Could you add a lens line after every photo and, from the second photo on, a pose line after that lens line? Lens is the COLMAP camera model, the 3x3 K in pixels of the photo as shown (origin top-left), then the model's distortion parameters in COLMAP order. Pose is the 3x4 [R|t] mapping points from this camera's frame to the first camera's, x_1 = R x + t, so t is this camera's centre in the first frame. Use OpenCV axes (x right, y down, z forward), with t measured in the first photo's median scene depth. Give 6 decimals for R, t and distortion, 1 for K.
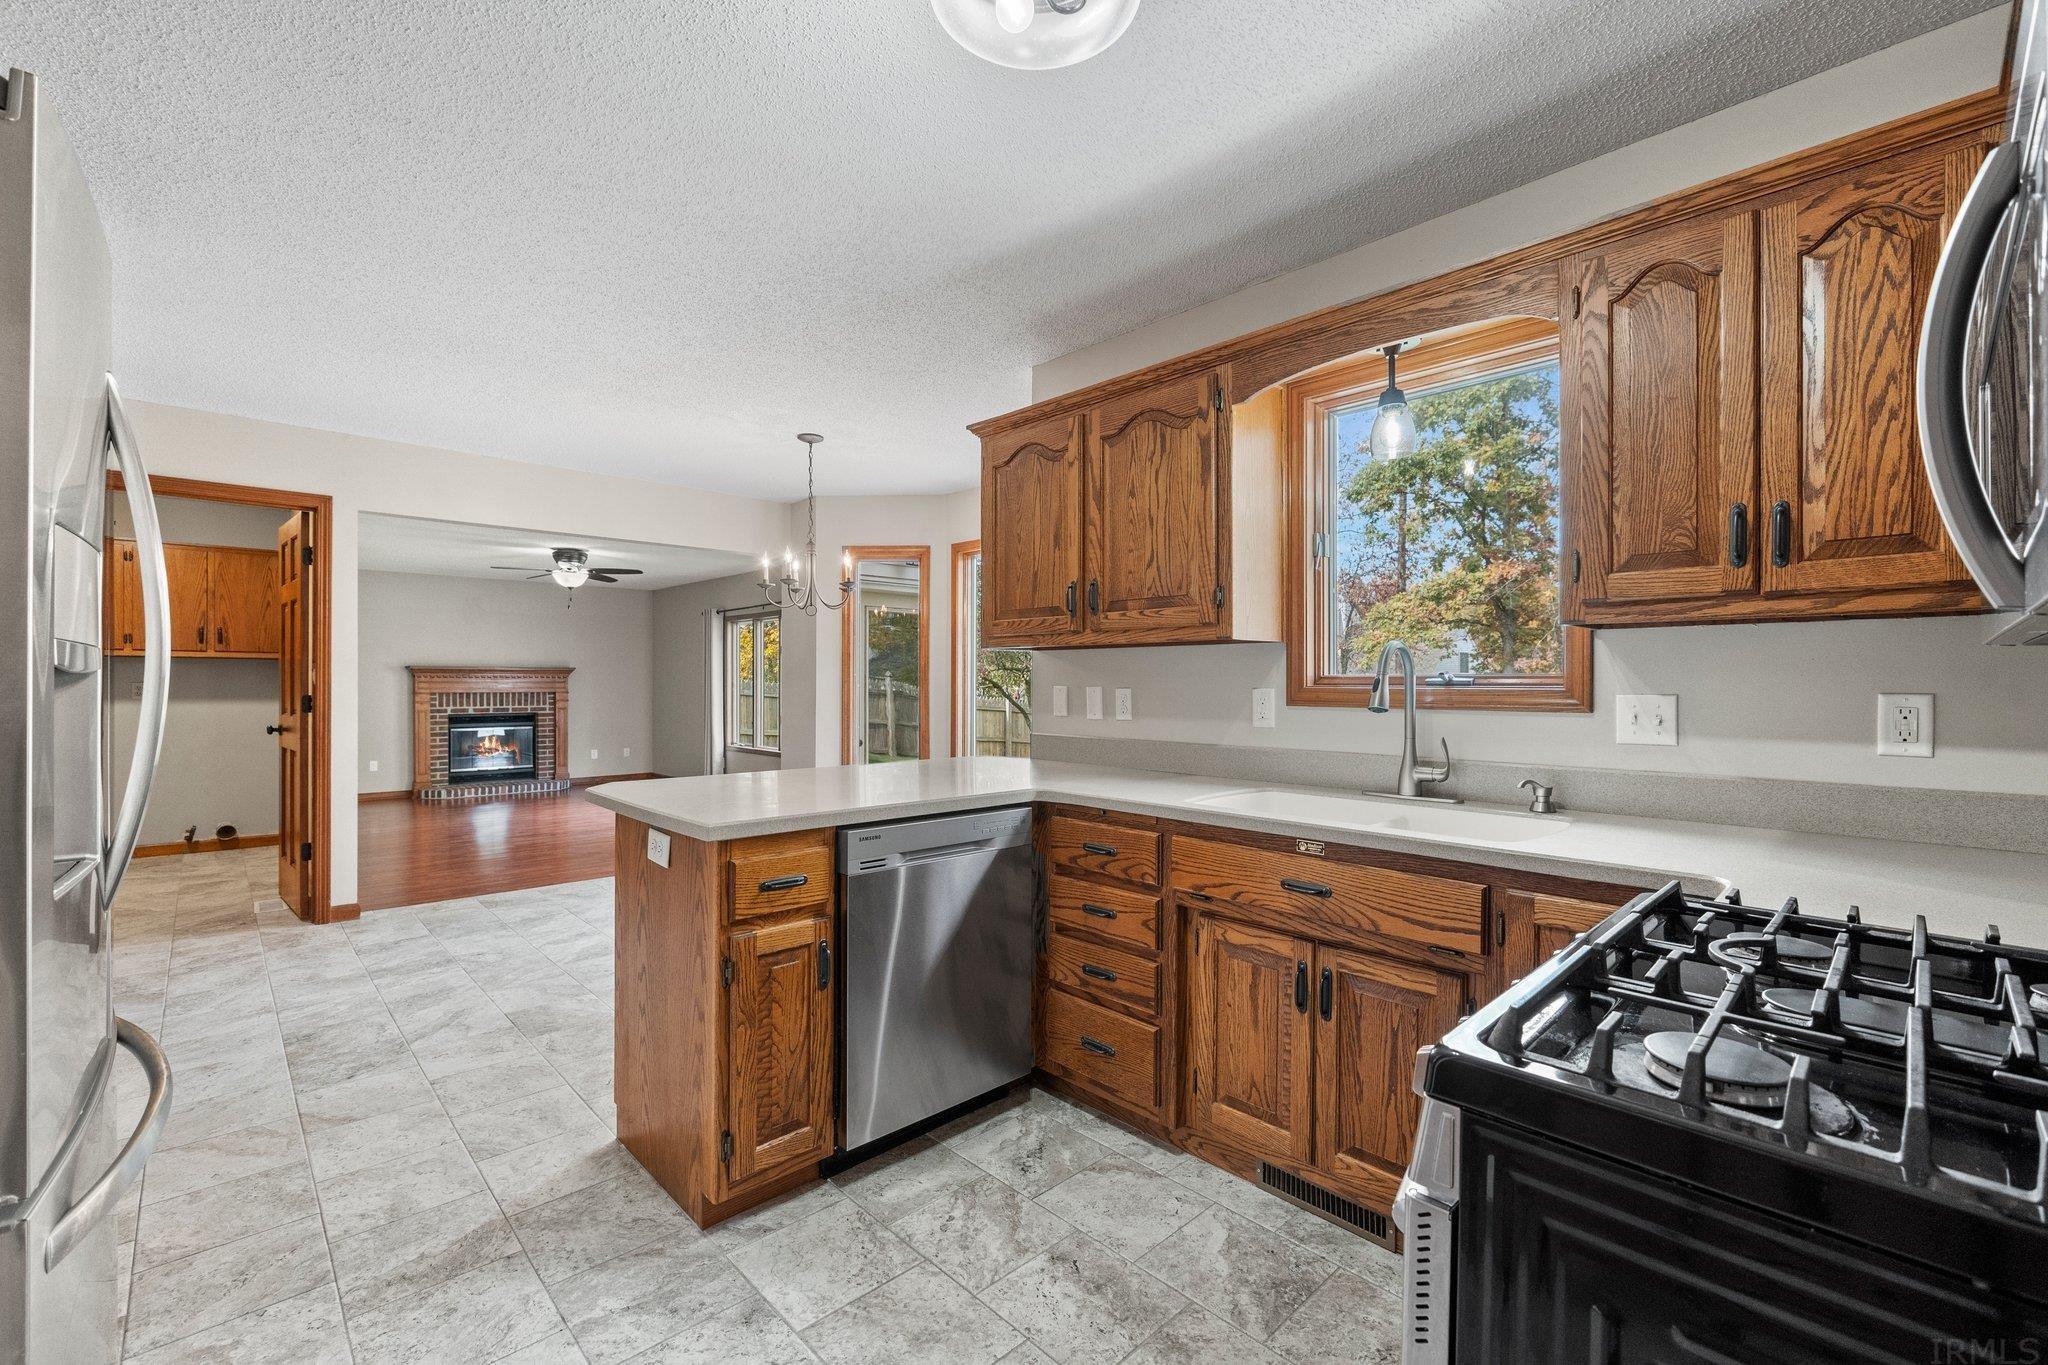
lens RADIAL K [[857.6, 0, 1027.4], [0, 857.6, 680.0], [0, 0, 1]] dist [-0.012018, 0.000758]
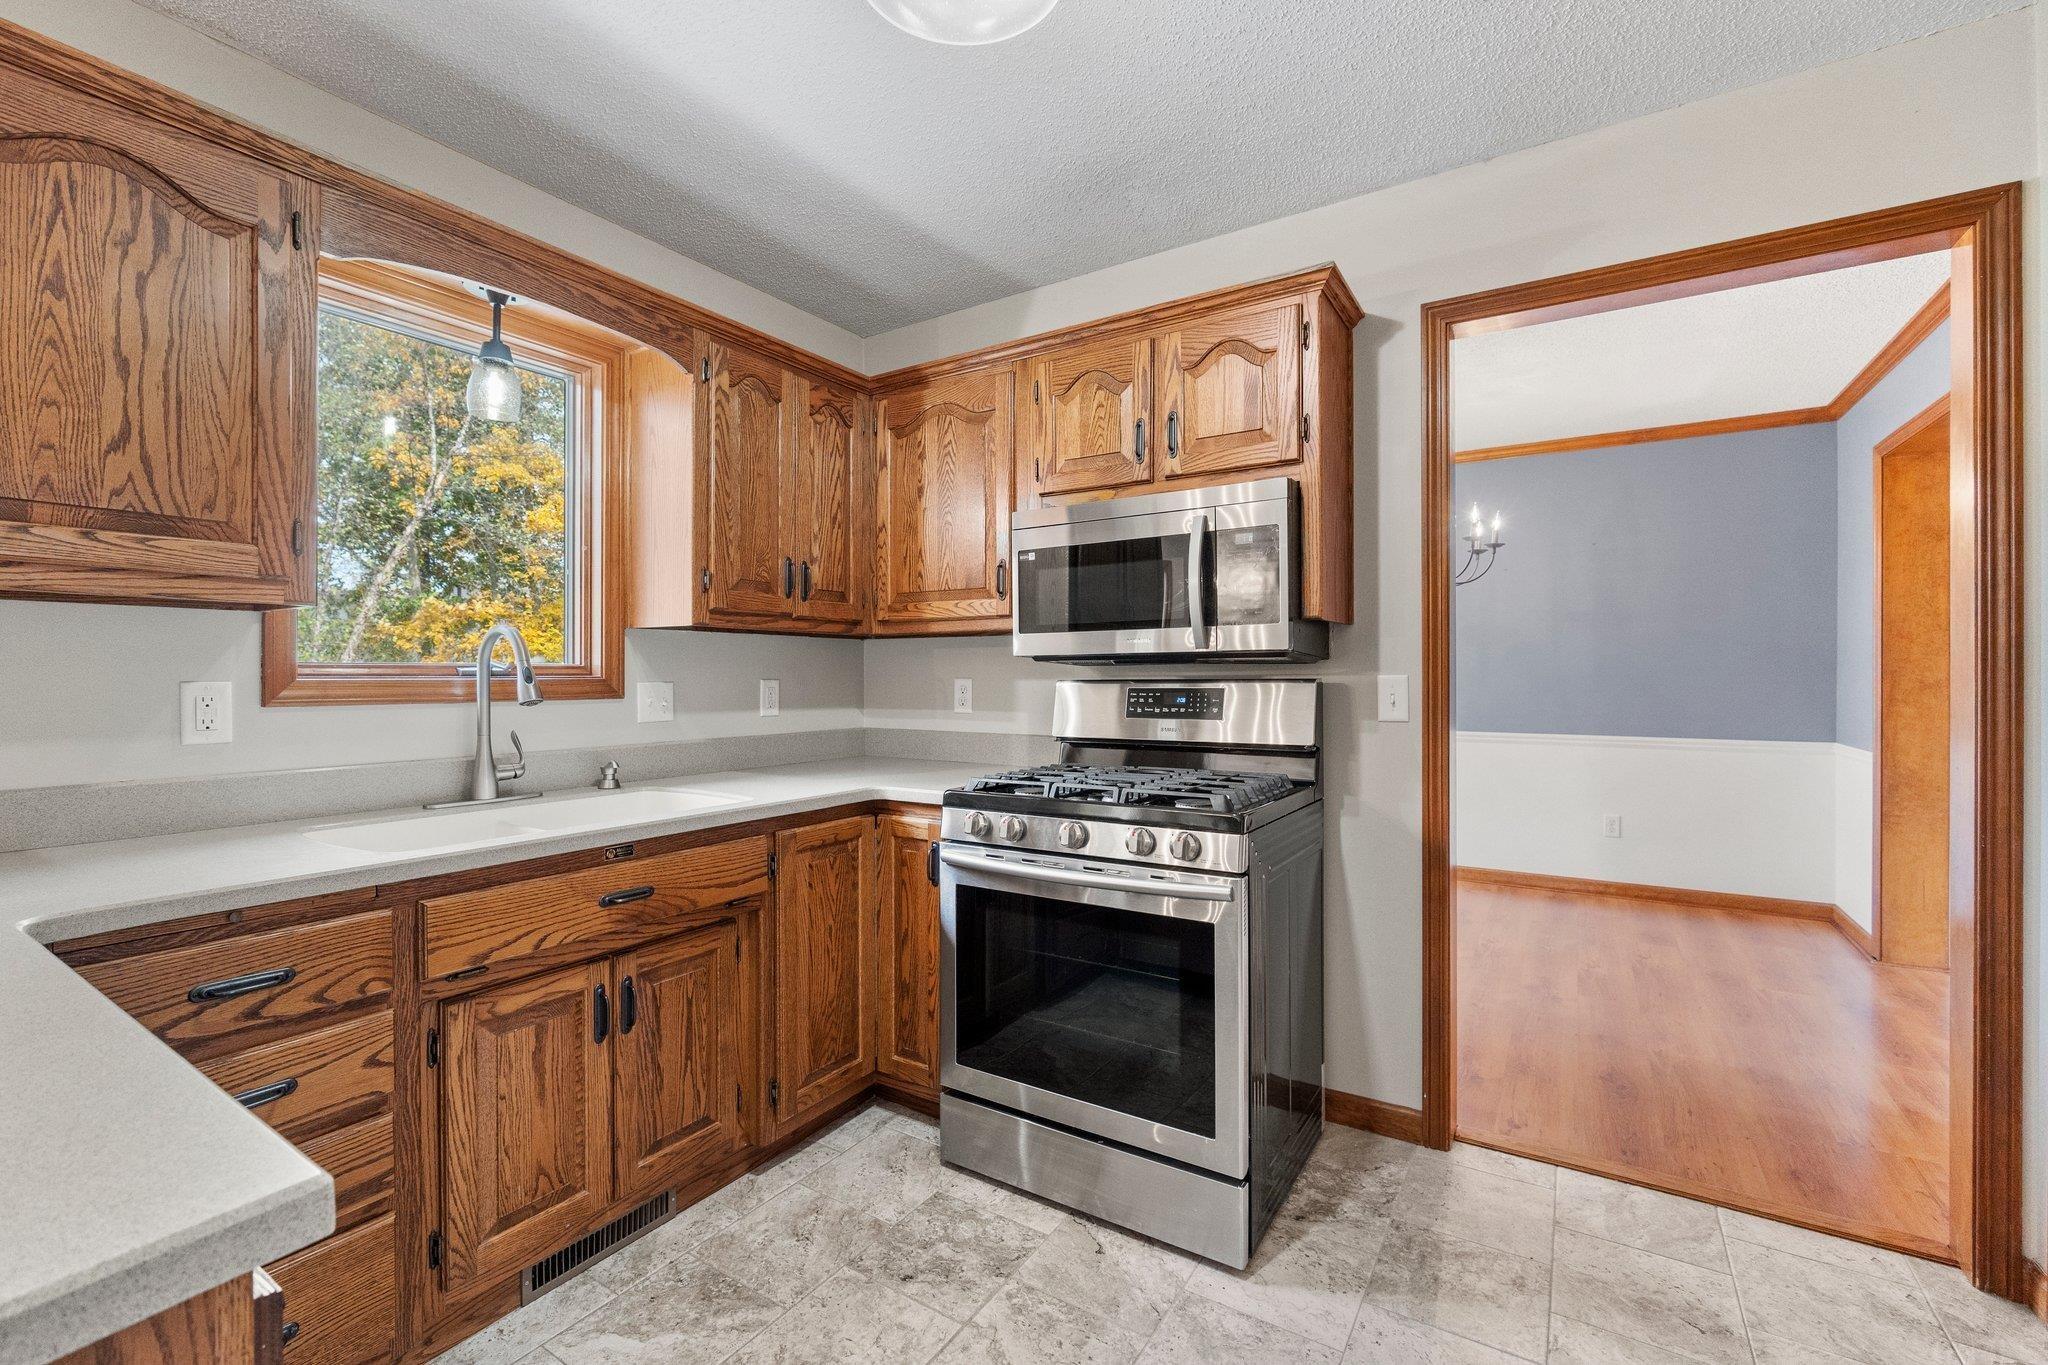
lens RADIAL K [[857.6, 0, 1012.2], [0, 857.6, 675.0], [0, 0, 1]] dist [-0.012018, 0.000758]
pose [[-0.221698, -0.001740, 0.975114, -0.440181], [-0.001771, 0.999997, 0.001382, 0.002518], [-0.975114, -0.001421, -0.221701, 0.534409]]
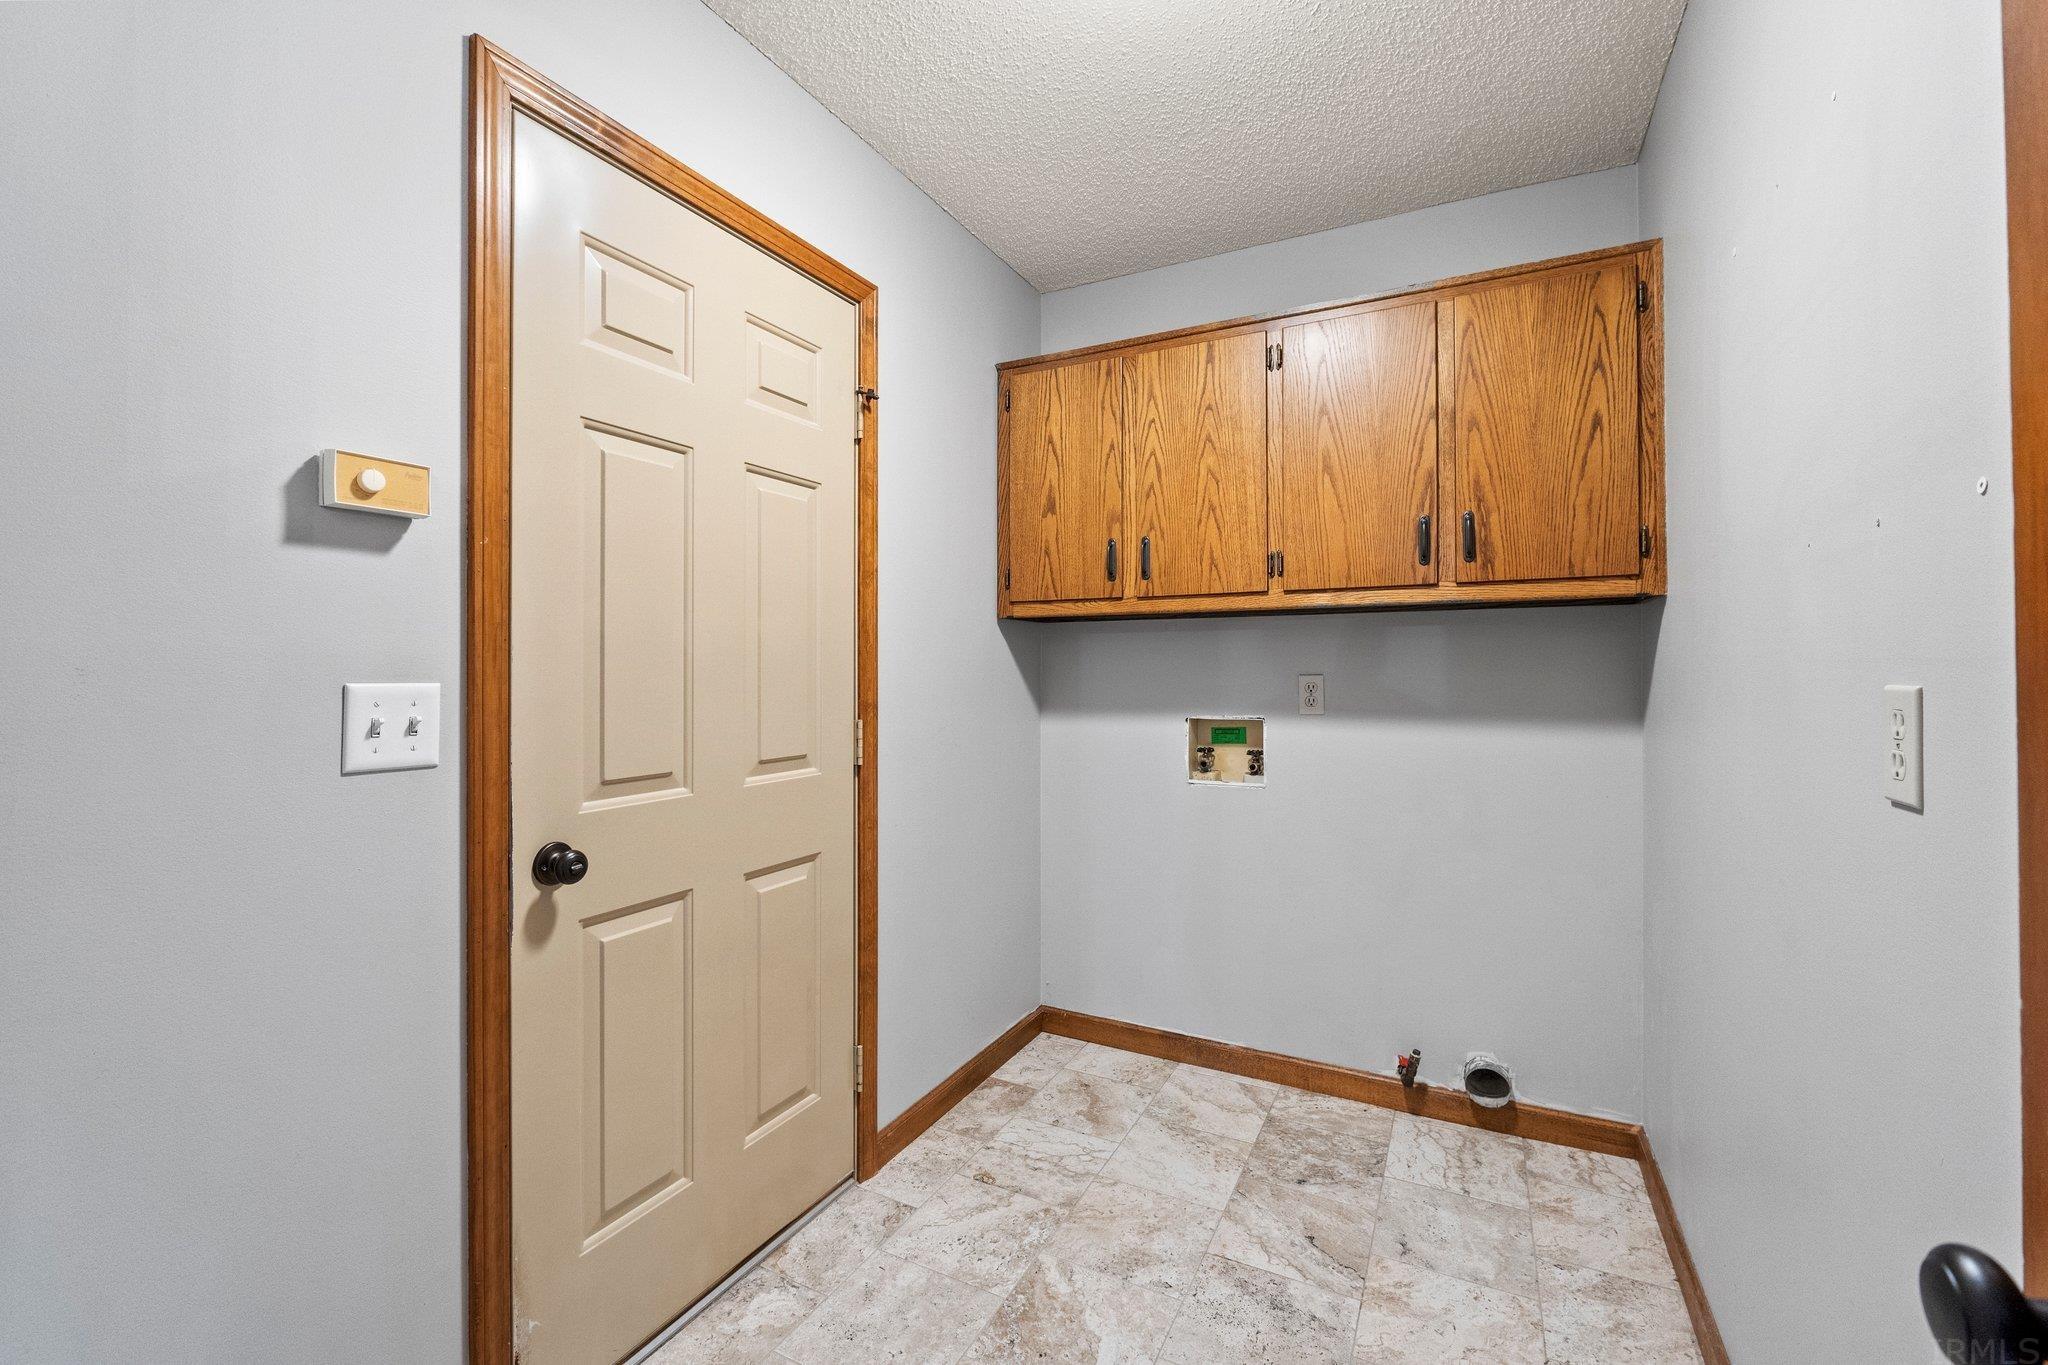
lens RADIAL K [[857.6, 0, 1021.7], [0, 857.6, 677.4], [0, 0, 1]] dist [-0.012018, 0.000758]
pose [[0.310949, 0.001261, -0.950426, -1.414993], [0.007884, 0.999961, 0.003907, 0.002960], [0.950394, -0.008708, 0.310927, 1.500412]]
